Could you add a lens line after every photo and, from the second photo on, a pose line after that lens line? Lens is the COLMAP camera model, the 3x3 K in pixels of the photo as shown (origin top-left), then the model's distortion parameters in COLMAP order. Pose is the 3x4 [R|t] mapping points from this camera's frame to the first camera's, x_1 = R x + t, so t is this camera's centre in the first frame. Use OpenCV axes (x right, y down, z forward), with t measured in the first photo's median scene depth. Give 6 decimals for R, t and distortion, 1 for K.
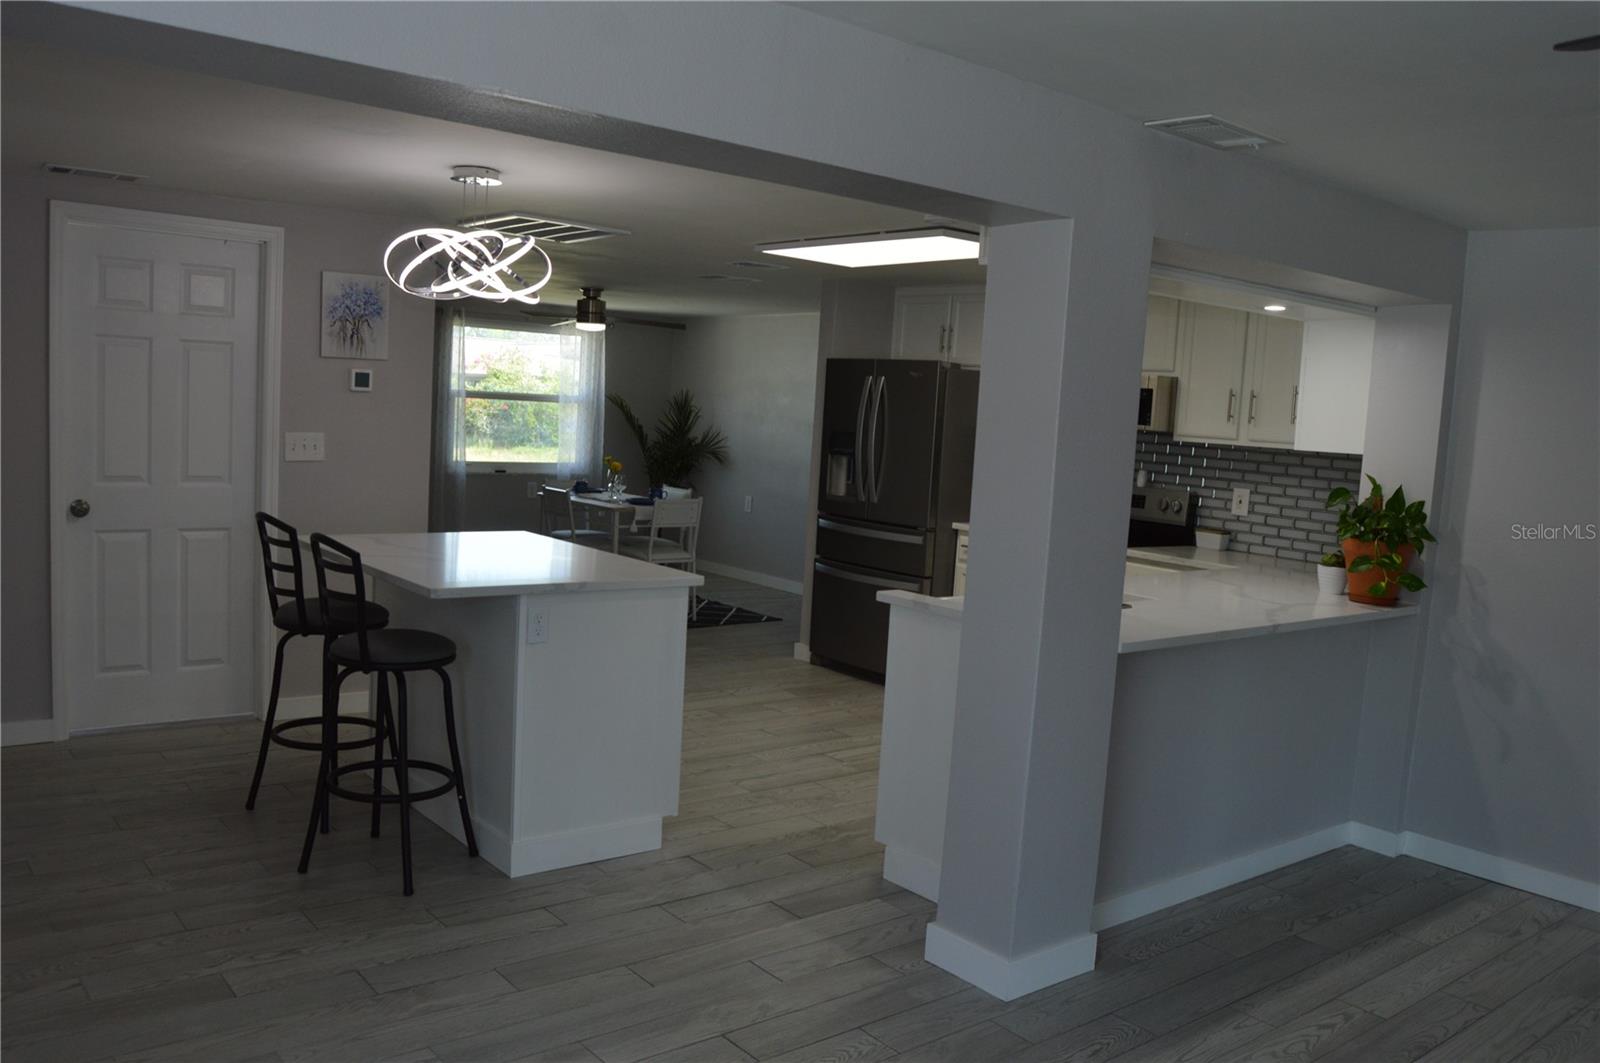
lens RADIAL K [[1276.4, 0, 800.0], [0, 1276.4, 531.5], [0, 0, 1]] dist [-0.099678, 0.041432]
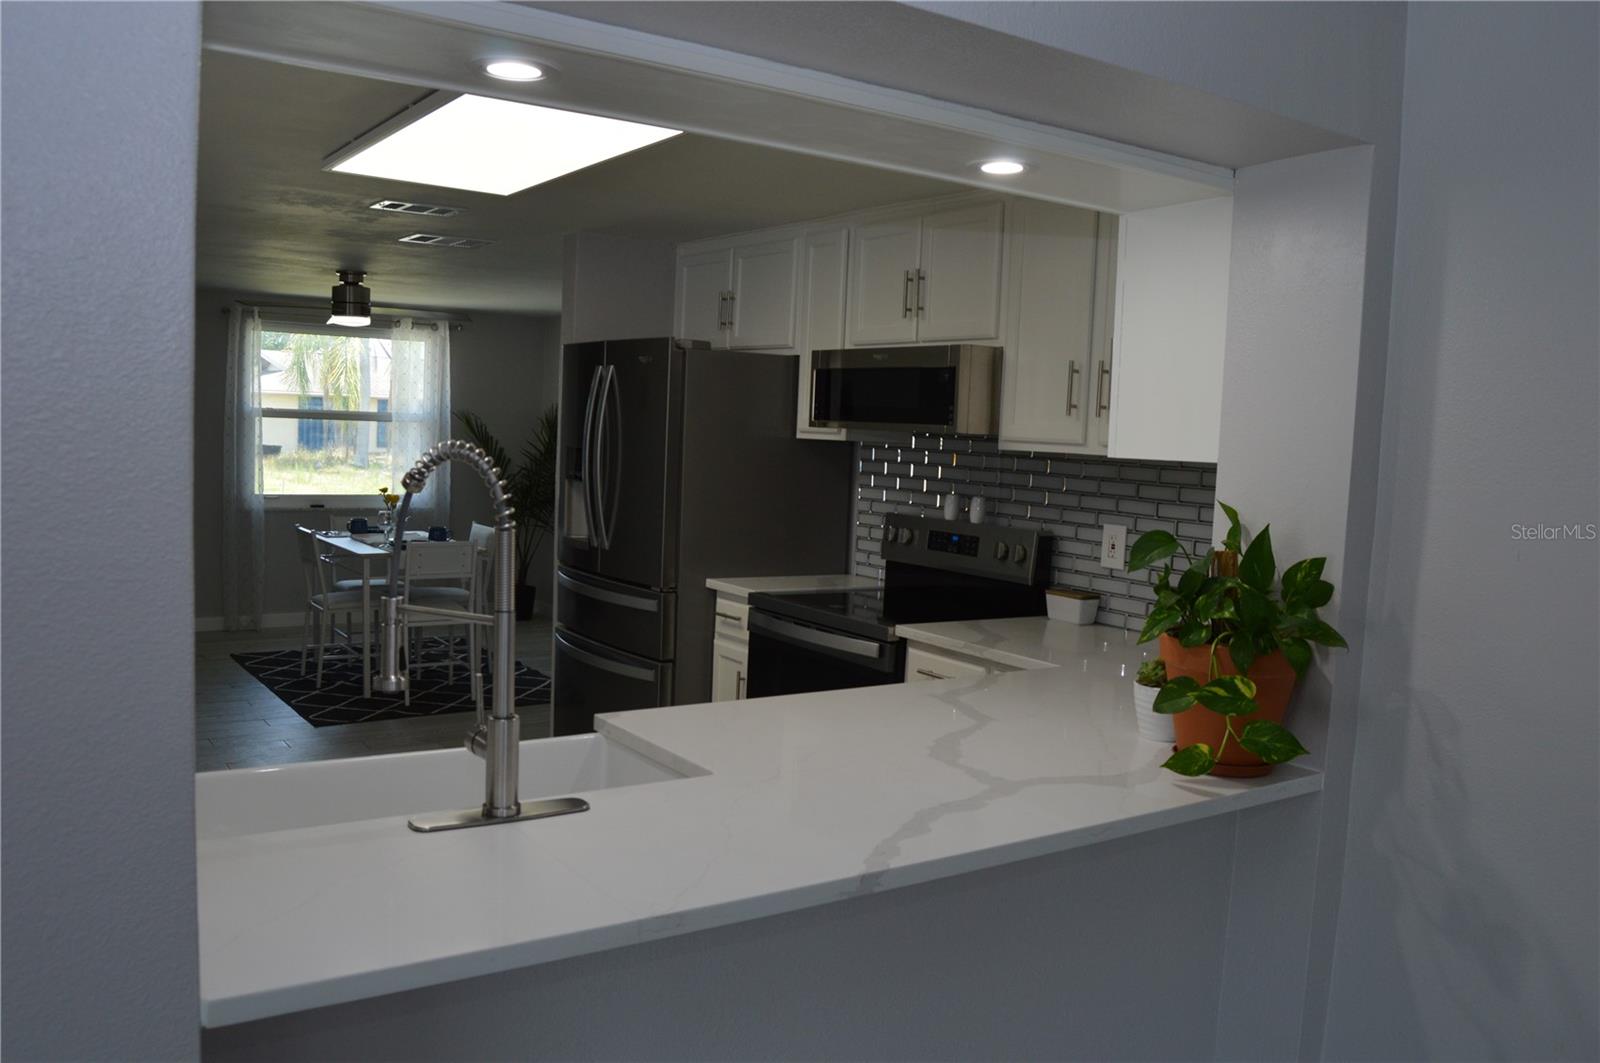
lens RADIAL K [[1276.4, 0, 800.0], [0, 1276.4, 531.5], [0, 0, 1]] dist [-0.099678, 0.041432]
pose [[0.996759, -0.009403, -0.079892, 0.245946], [0.007668, 0.999729, -0.021995, -0.018329], [0.080077, 0.021311, 0.996561, 0.367566]]
